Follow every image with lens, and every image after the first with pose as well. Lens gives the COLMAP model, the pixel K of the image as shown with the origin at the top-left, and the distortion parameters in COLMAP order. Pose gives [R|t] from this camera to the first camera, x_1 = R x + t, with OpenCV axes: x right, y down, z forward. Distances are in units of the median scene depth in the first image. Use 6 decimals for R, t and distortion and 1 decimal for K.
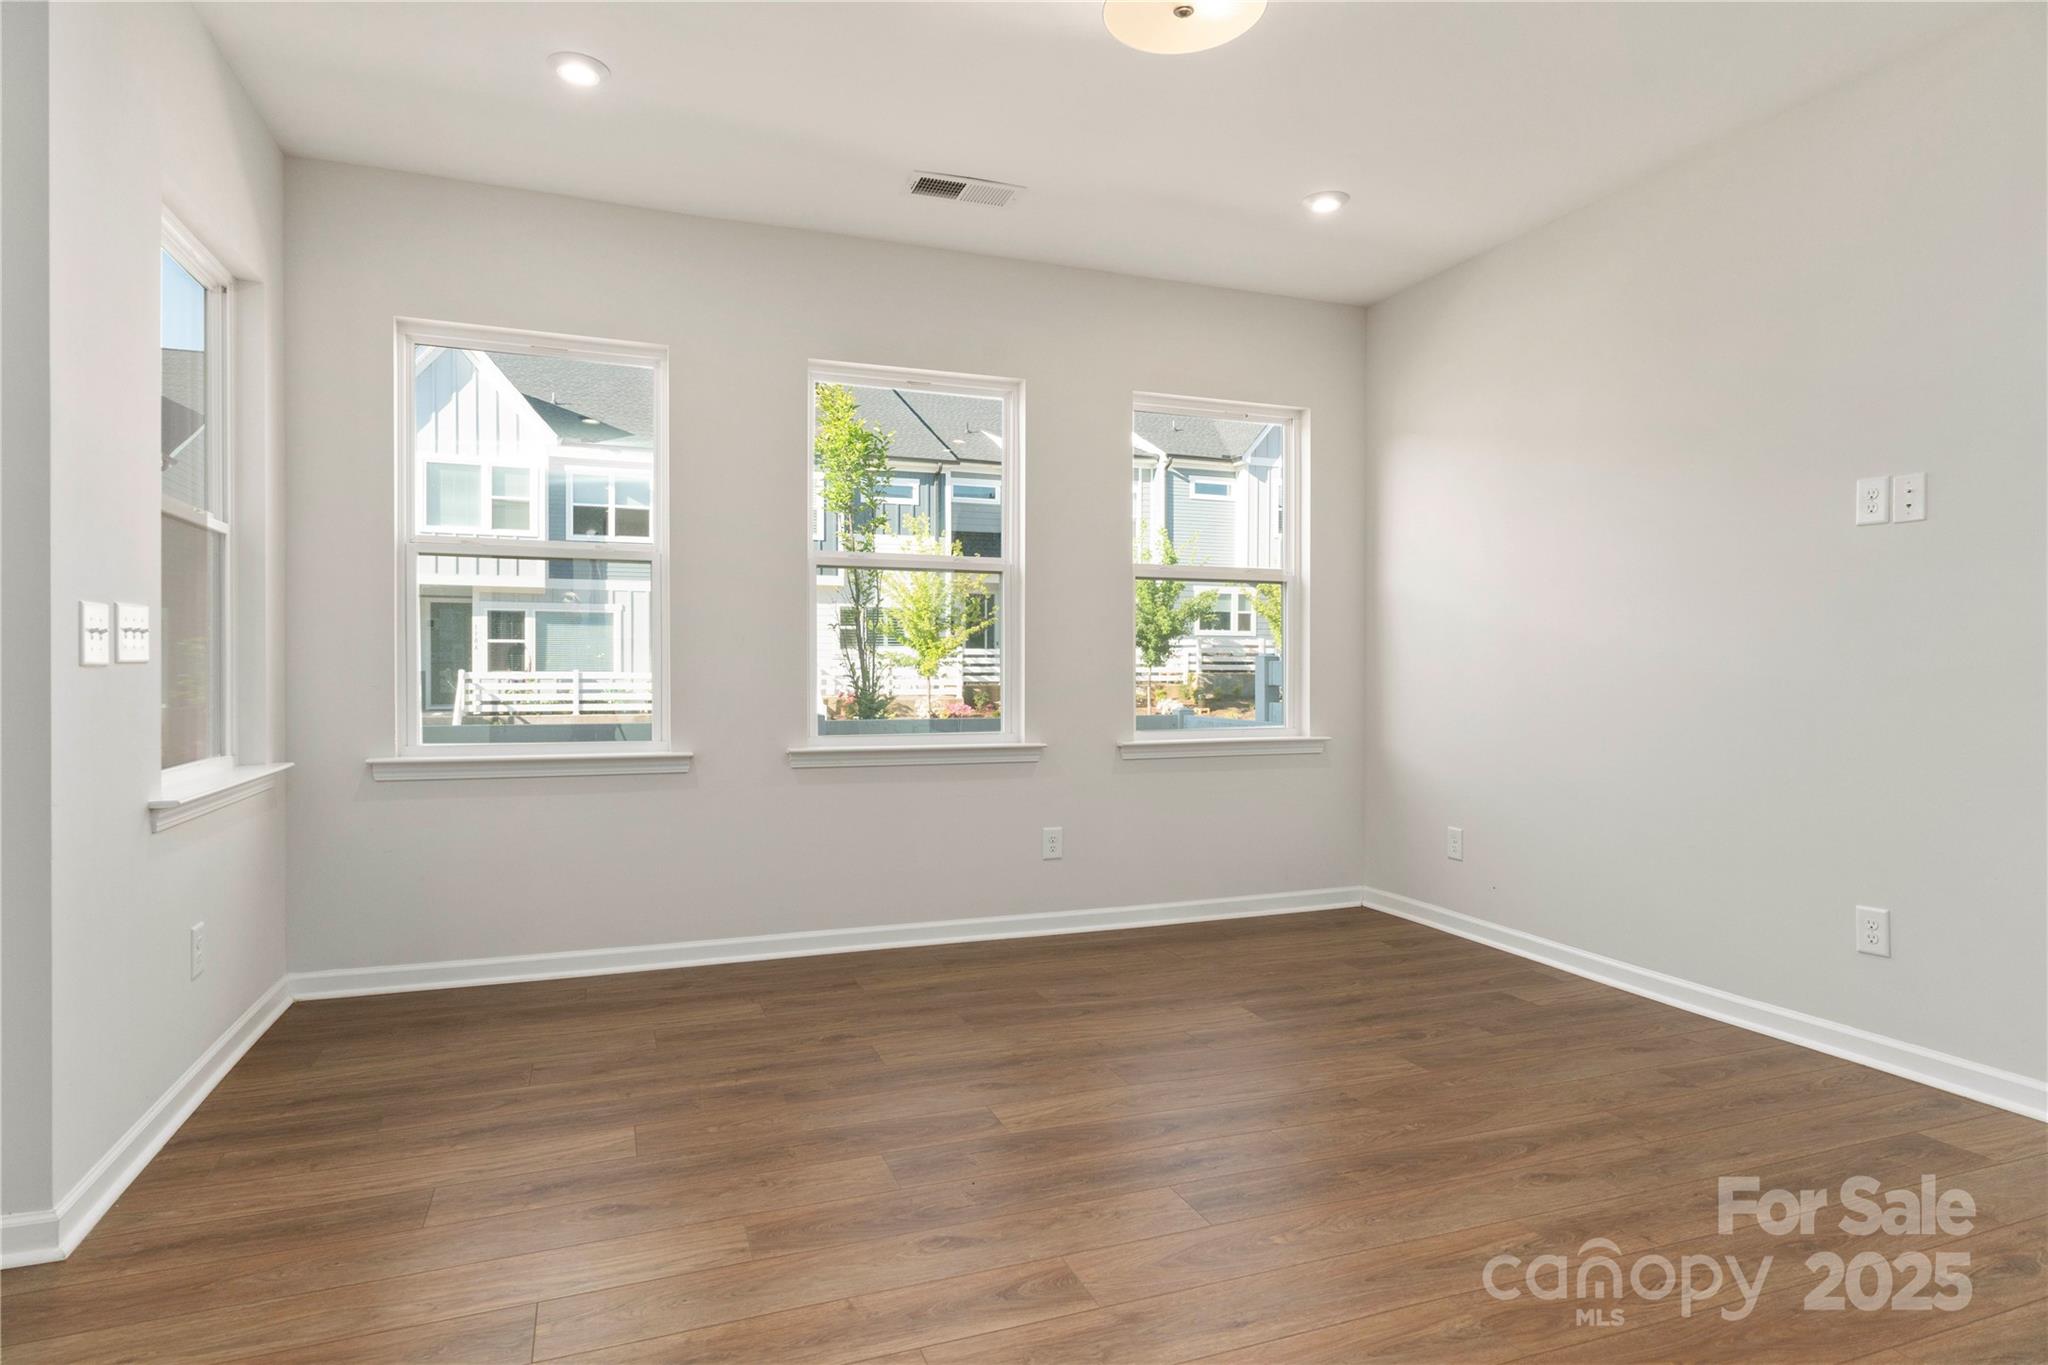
lens RADIAL K [[1123.3, 0, 1024.0], [0, 1123.3, 682.5], [0, 0, 1]] dist [0.000857, -0.000531]
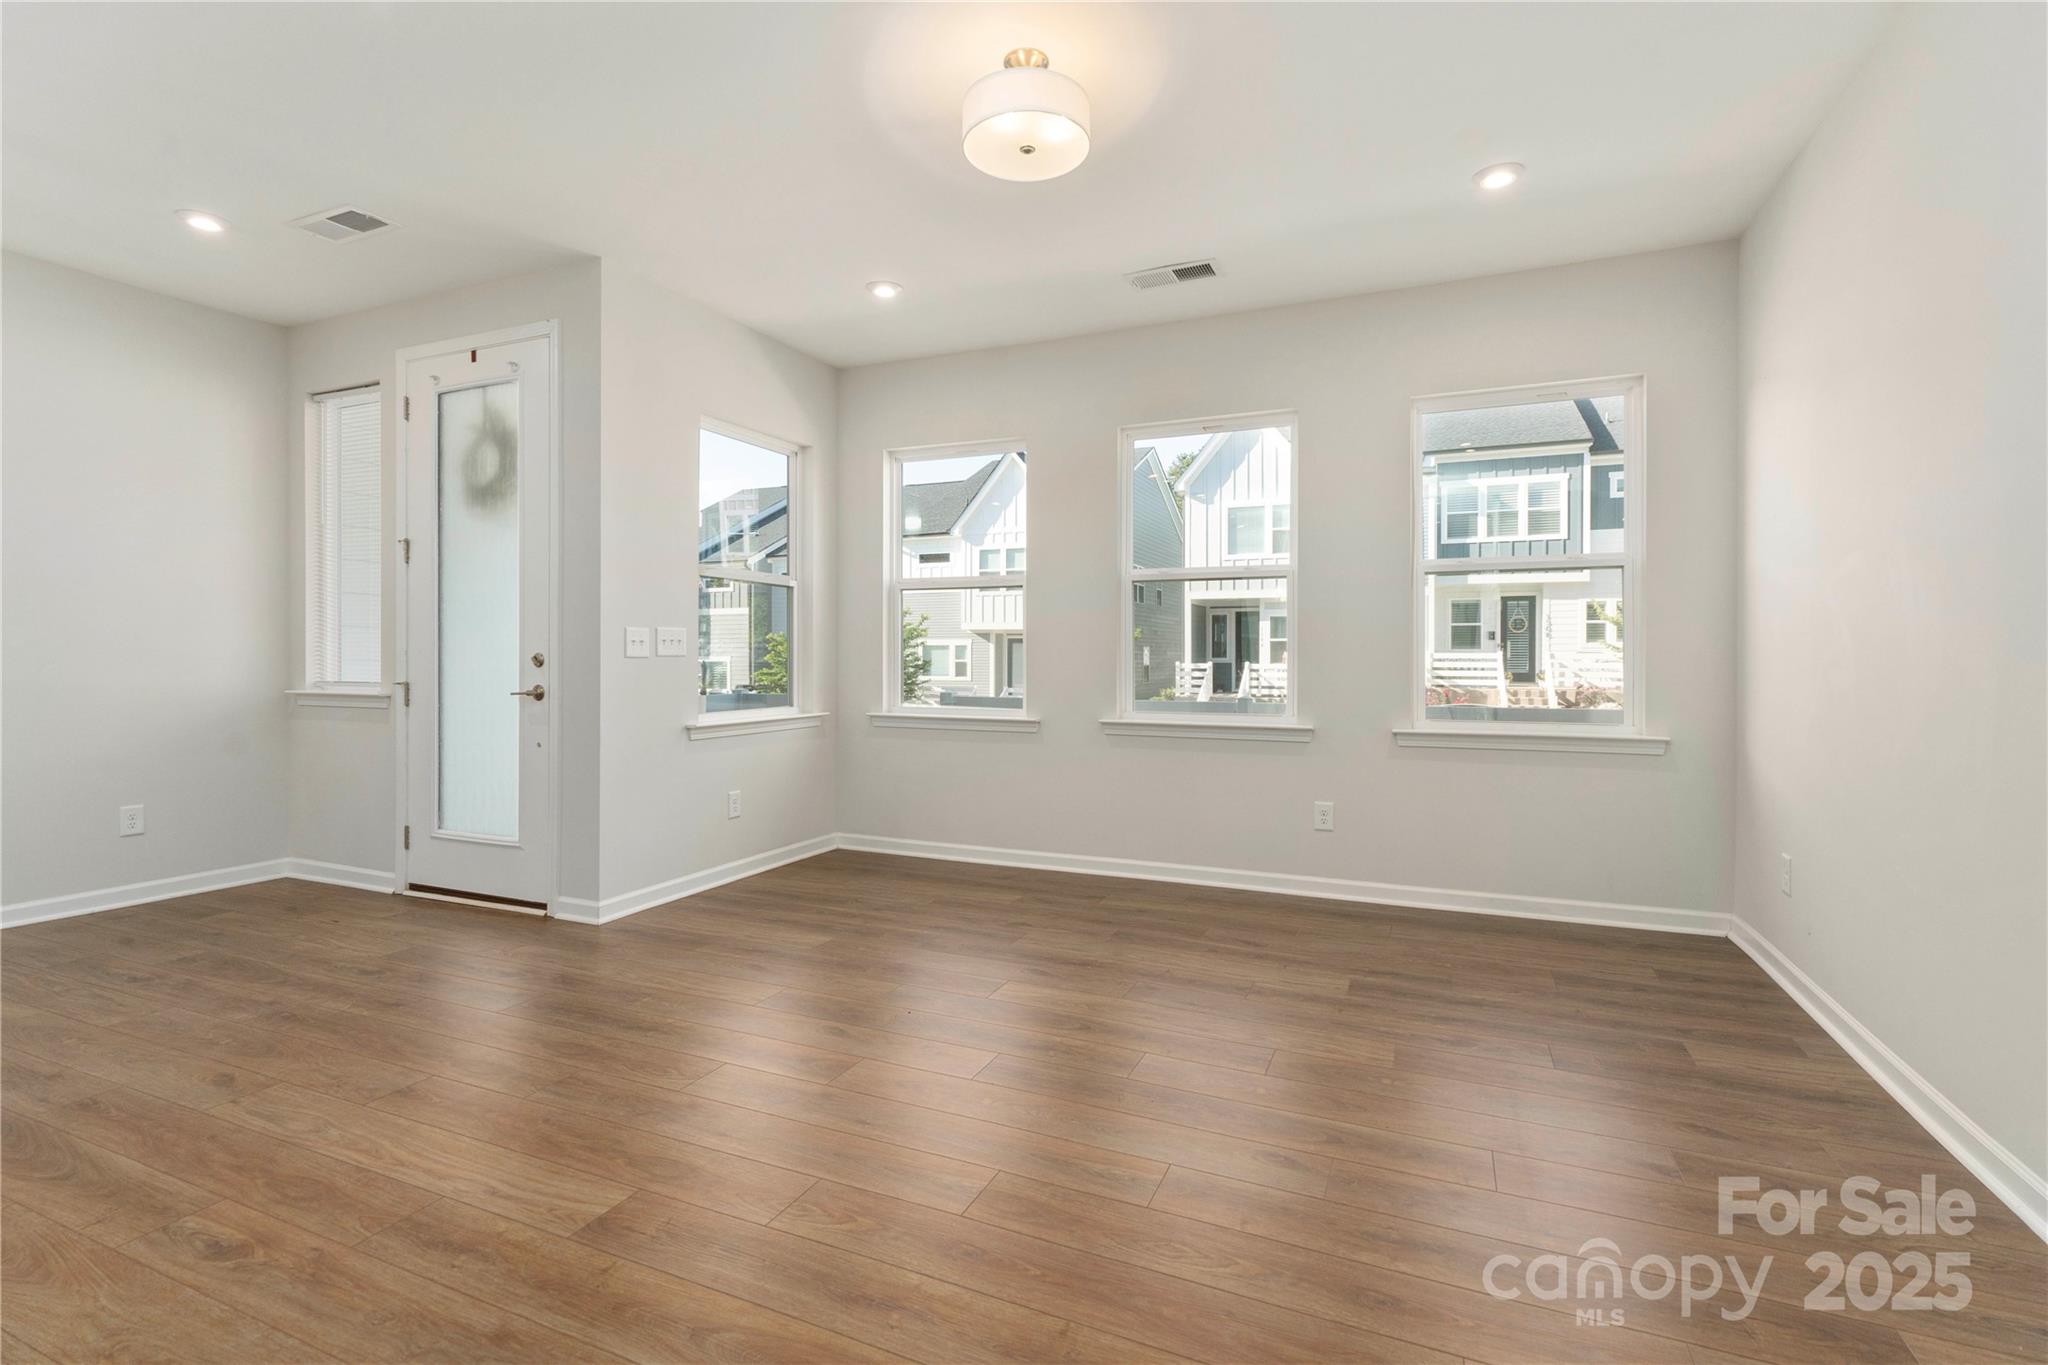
lens RADIAL K [[945.7, 0, 1024.7], [0, 945.7, 663.9], [0, 0, 1]] dist [-0.001560, -0.000040]
pose [[0.710300, 0.003272, -0.703892, 0.193603], [-0.010212, 0.999932, -0.005657, -0.000166], [0.703825, 0.011207, 0.710285, 0.048167]]
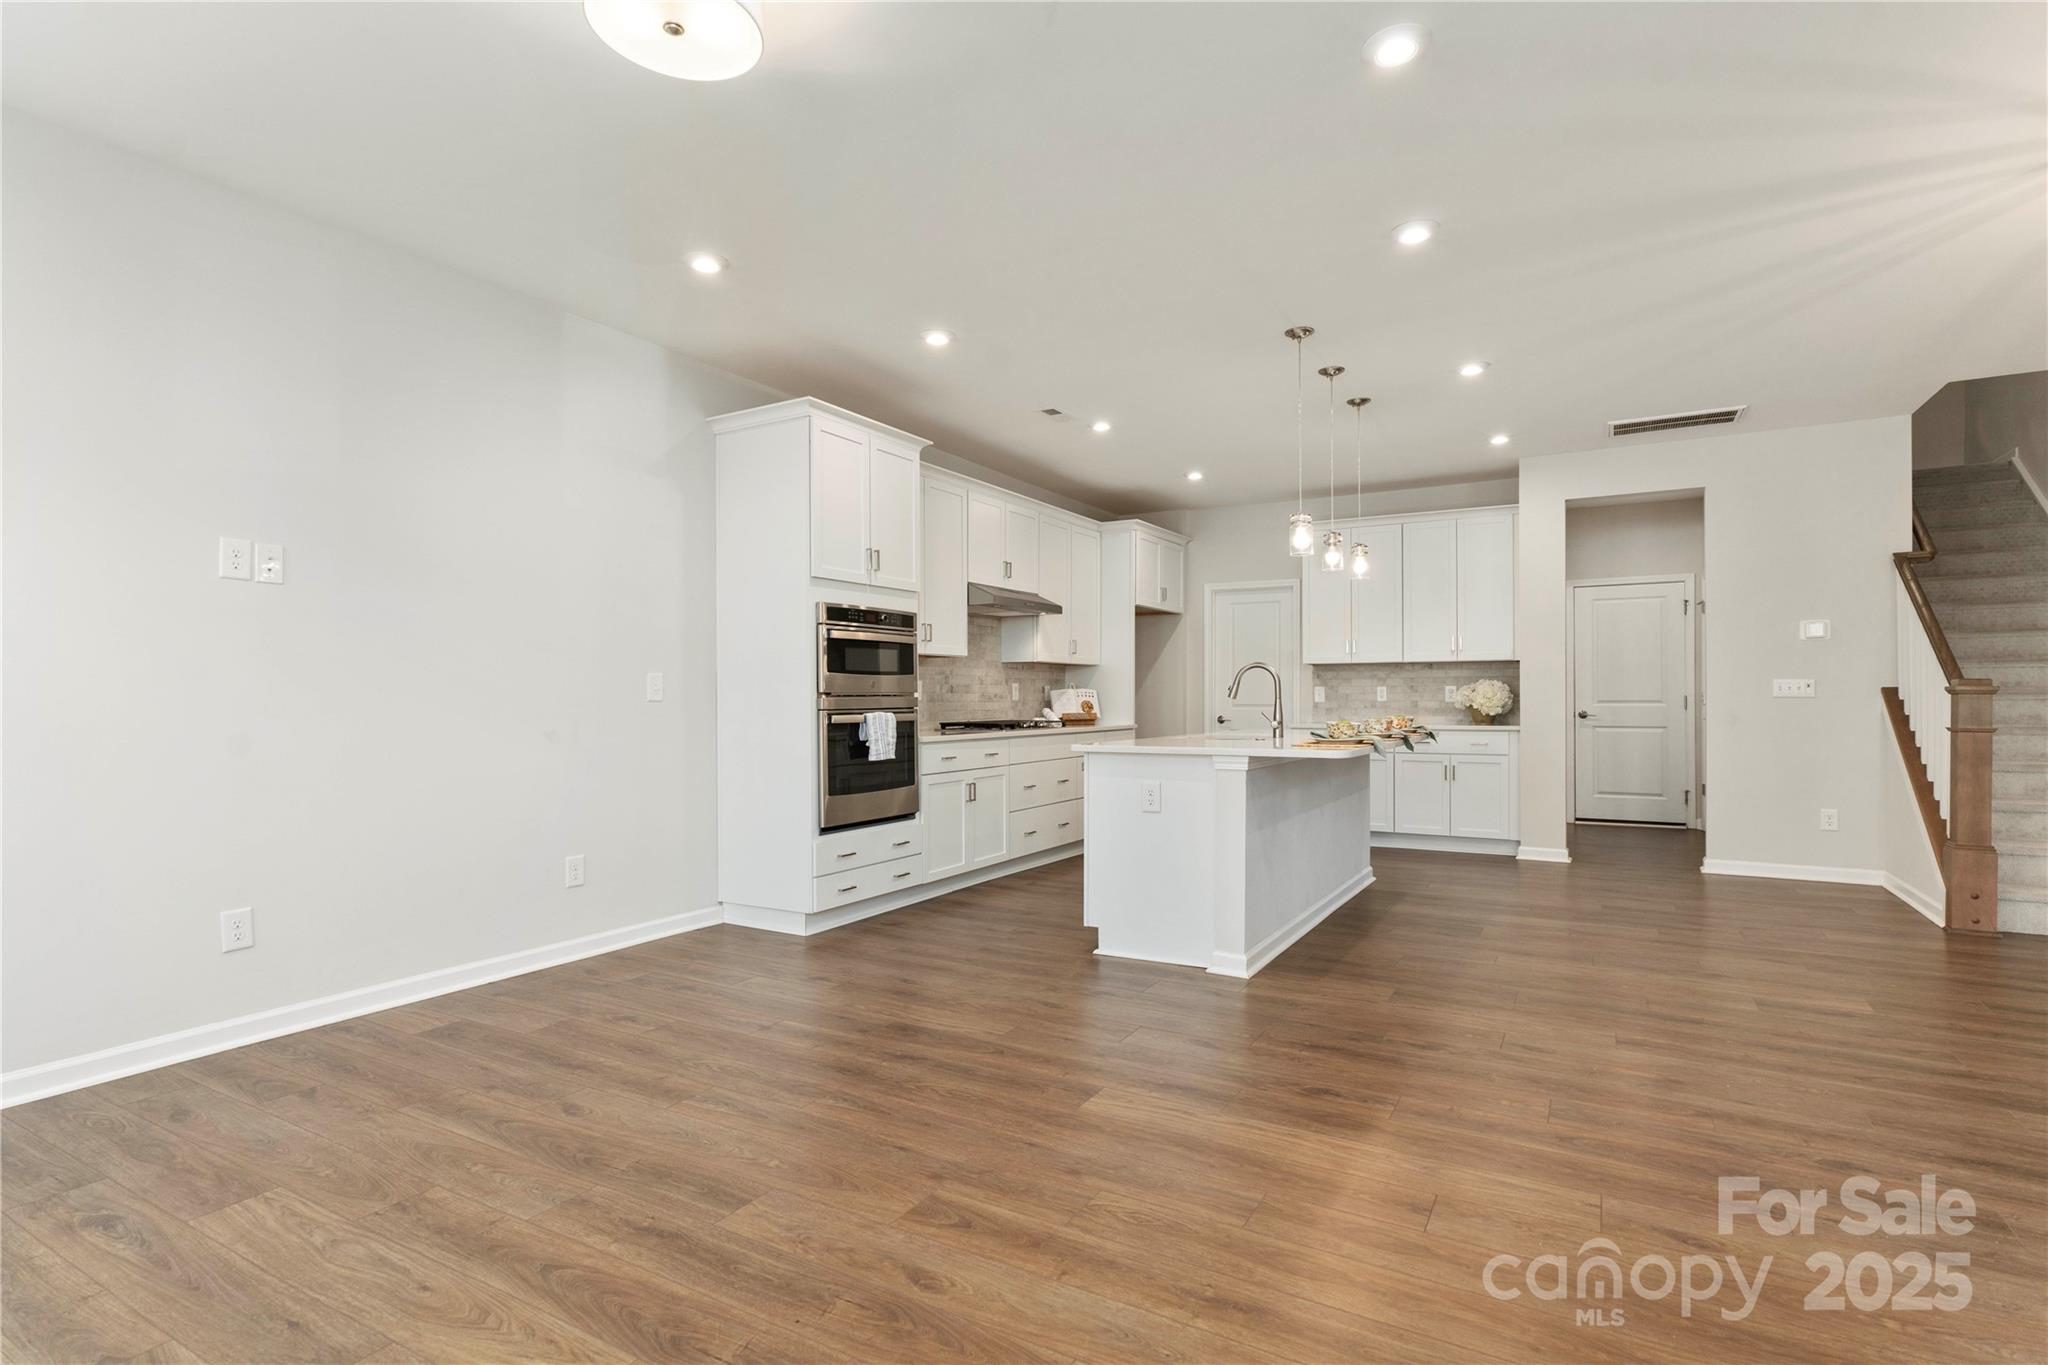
lens RADIAL K [[1002.5, 0, 1024.0], [0, 1002.5, 682.5], [0, 0, 1]] dist [-0.001764, -0.000497]
pose [[-0.629829, 0.011739, 0.776645, -0.155186], [0.011548, 0.999917, -0.005748, -0.005074], [-0.776648, 0.005349, -0.629912, 0.281317]]
